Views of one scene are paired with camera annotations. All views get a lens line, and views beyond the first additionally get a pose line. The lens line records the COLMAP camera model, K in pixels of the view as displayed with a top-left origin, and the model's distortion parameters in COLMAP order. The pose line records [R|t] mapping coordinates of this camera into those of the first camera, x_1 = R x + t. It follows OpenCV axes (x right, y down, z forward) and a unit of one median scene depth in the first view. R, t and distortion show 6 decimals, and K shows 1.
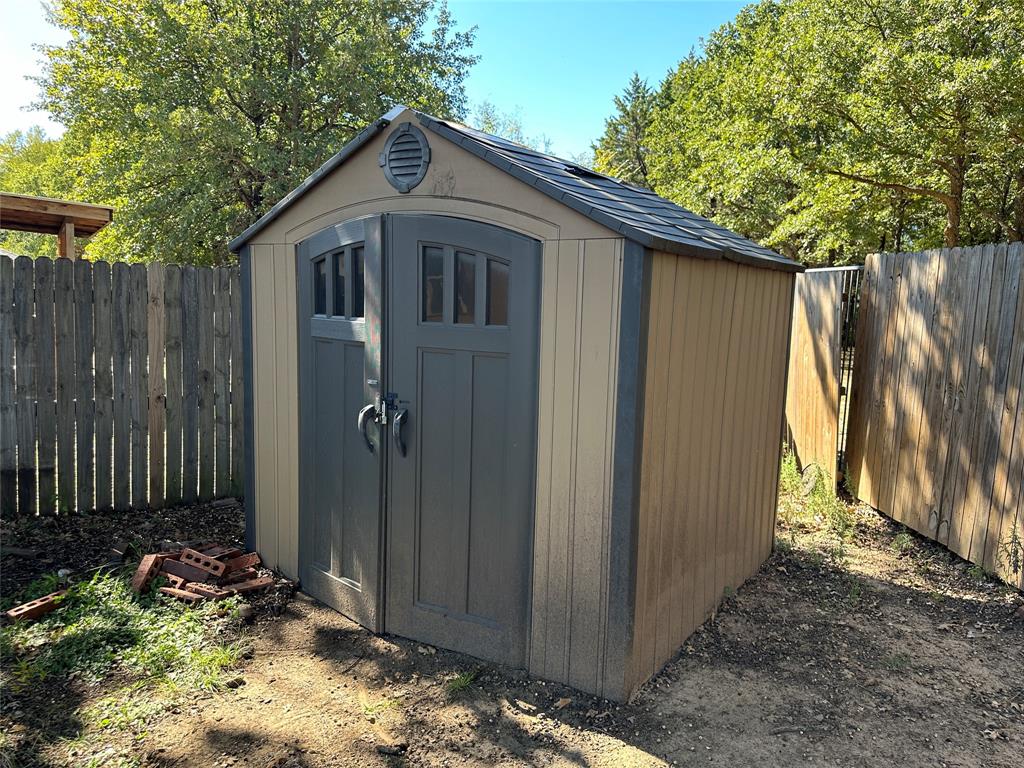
lens RADIAL K [[724.1, 0, 513.1], [0, 724.1, 384.7], [0, 0, 1]] dist [0.014134, -0.001282]
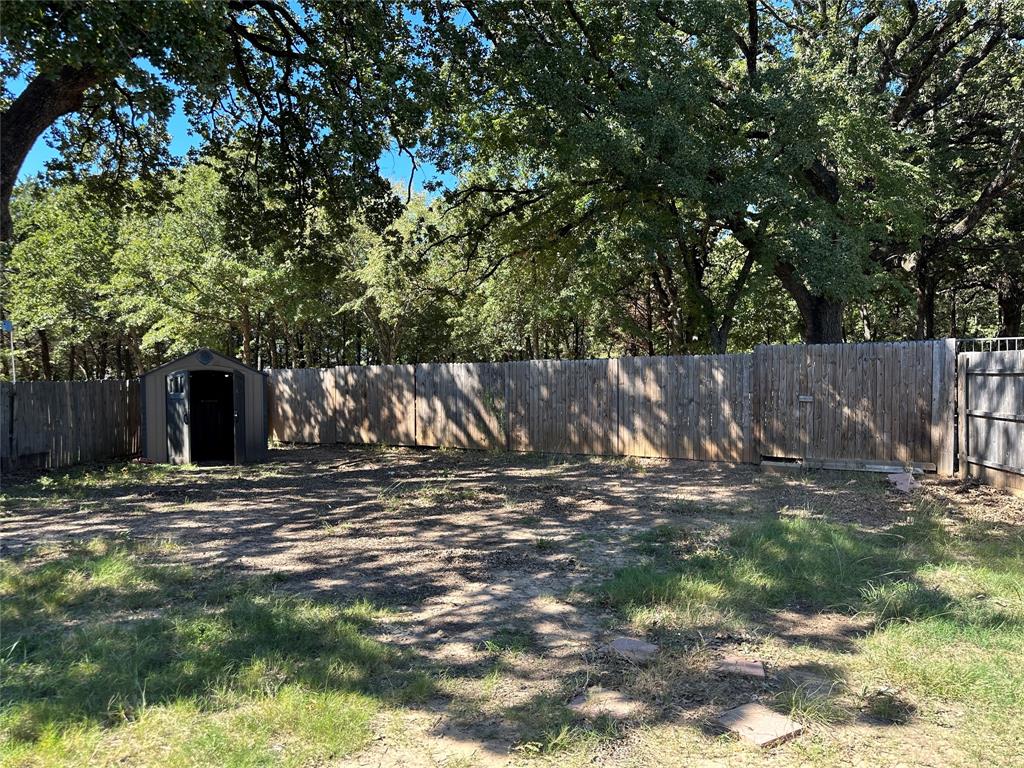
lens RADIAL K [[724.1, 0, 512.6], [0, 724.1, 385.4], [0, 0, 1]] dist [0.014134, -0.001282]
pose [[0.553109, -0.016892, 0.832938, -1.975472], [0.096773, 0.994329, -0.044097, 0.193081], [-0.827469, 0.104996, 0.551607, -2.097554]]
